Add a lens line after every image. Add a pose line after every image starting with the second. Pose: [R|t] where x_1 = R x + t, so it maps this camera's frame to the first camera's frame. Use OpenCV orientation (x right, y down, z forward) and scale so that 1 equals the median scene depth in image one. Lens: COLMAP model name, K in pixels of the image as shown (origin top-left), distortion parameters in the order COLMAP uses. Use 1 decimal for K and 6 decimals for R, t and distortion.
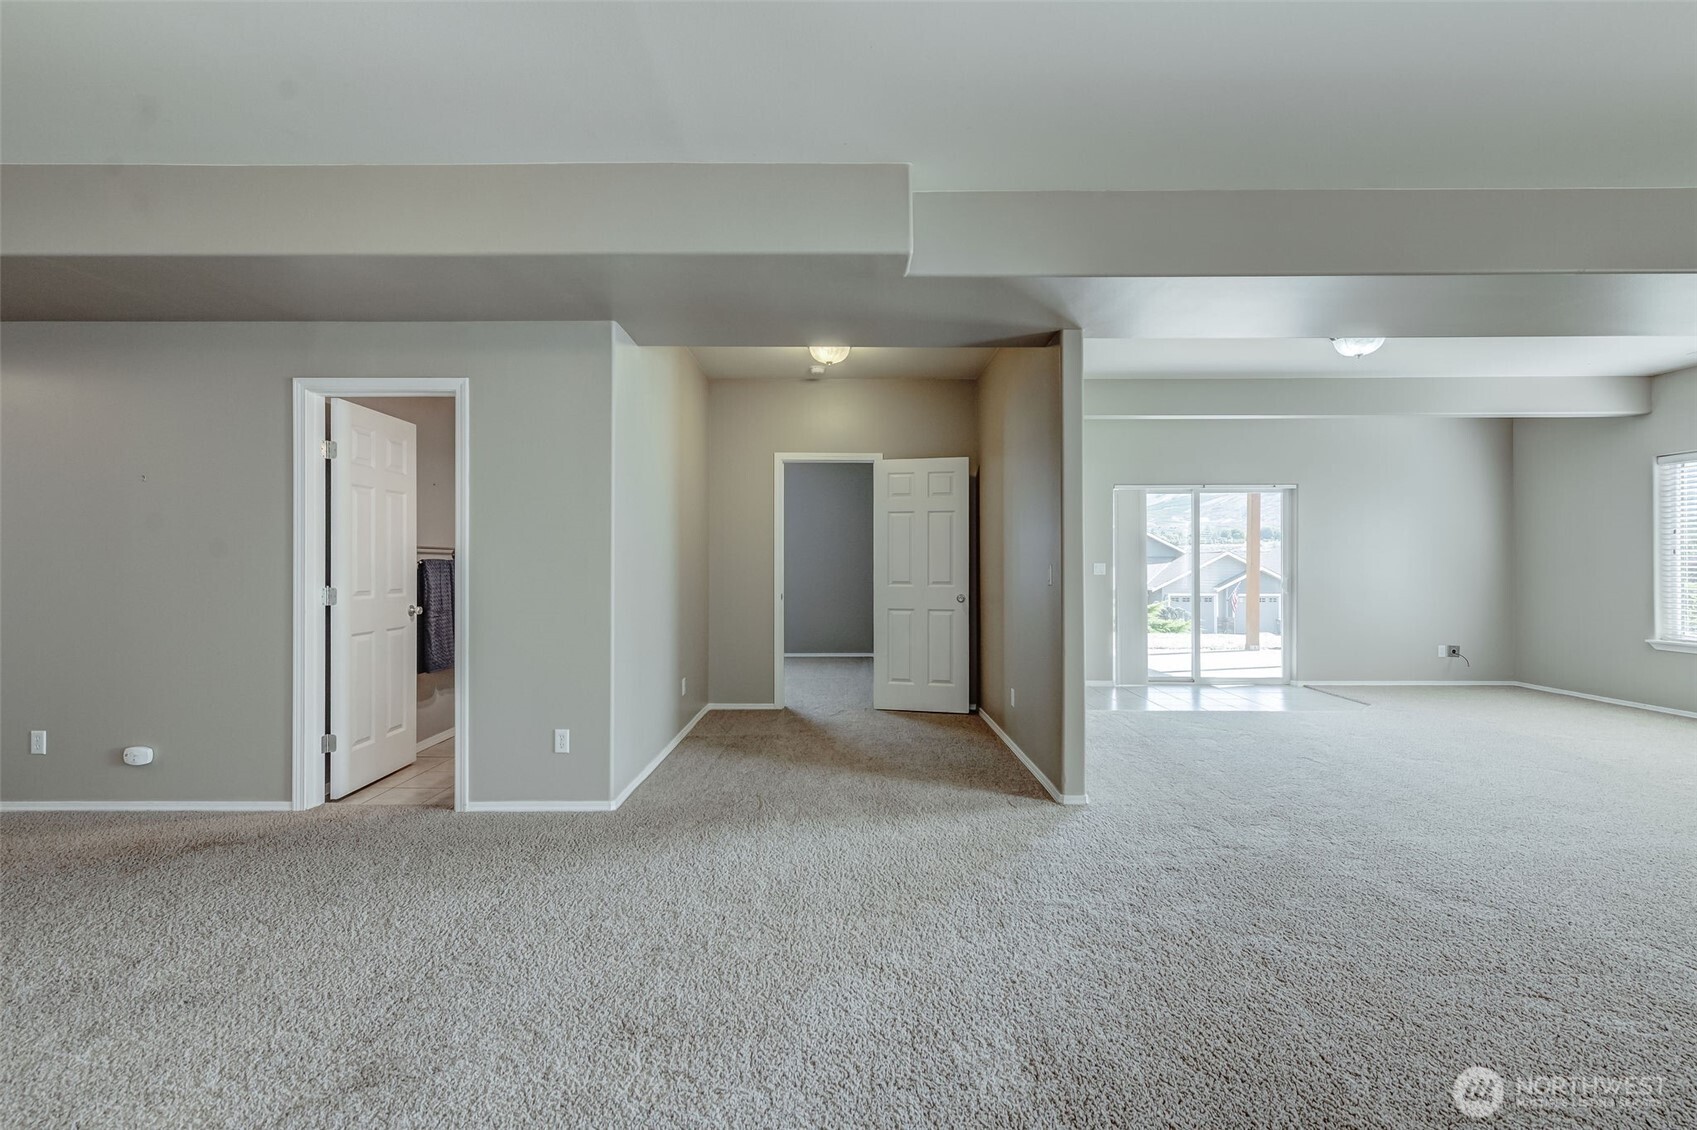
lens RADIAL K [[727.2, 0, 847.0], [0, 727.2, 567.3], [0, 0, 1]] dist [0.006638, -0.001128]
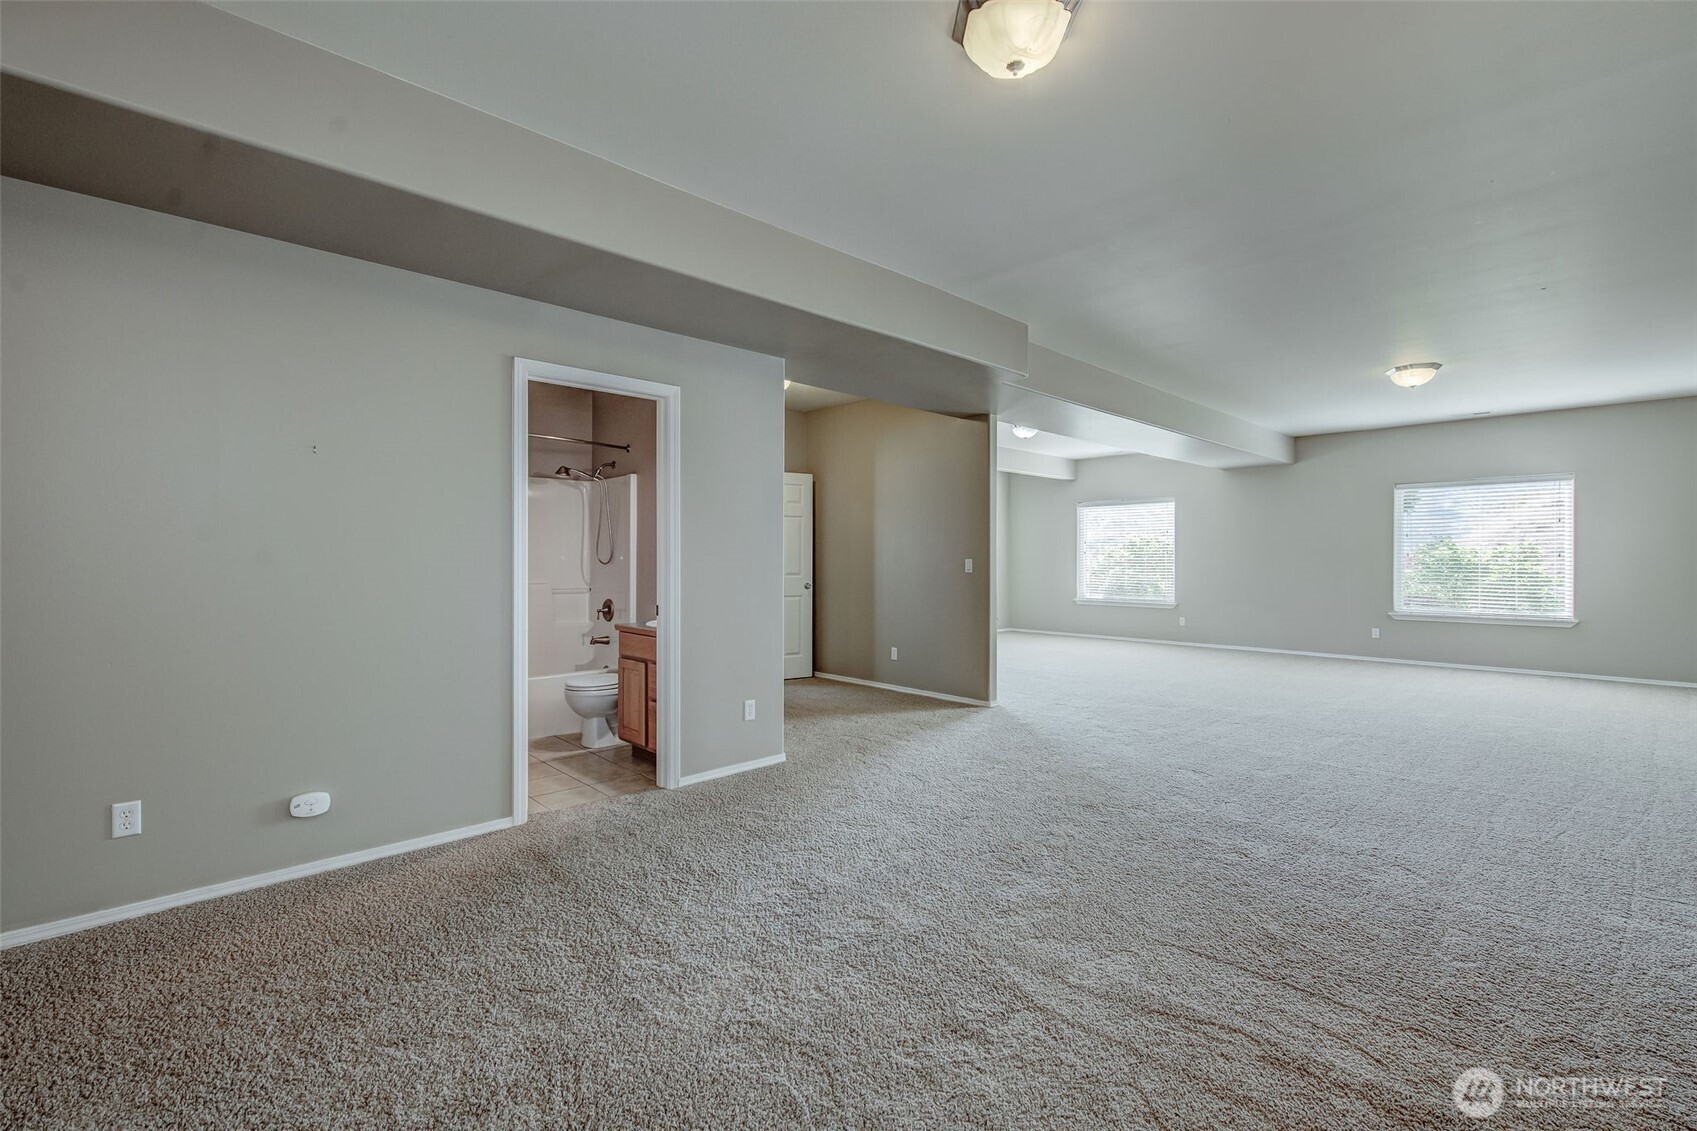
lens RADIAL K [[755.1, 0, 860.0], [0, 755.1, 559.0], [0, 0, 1]] dist [-0.003516, 0.000060]
pose [[0.707357, 0.000042, 0.706856, -1.115245], [0.003476, 0.999988, -0.003538, 0.002166], [-0.706848, 0.004960, 0.707348, 0.020116]]
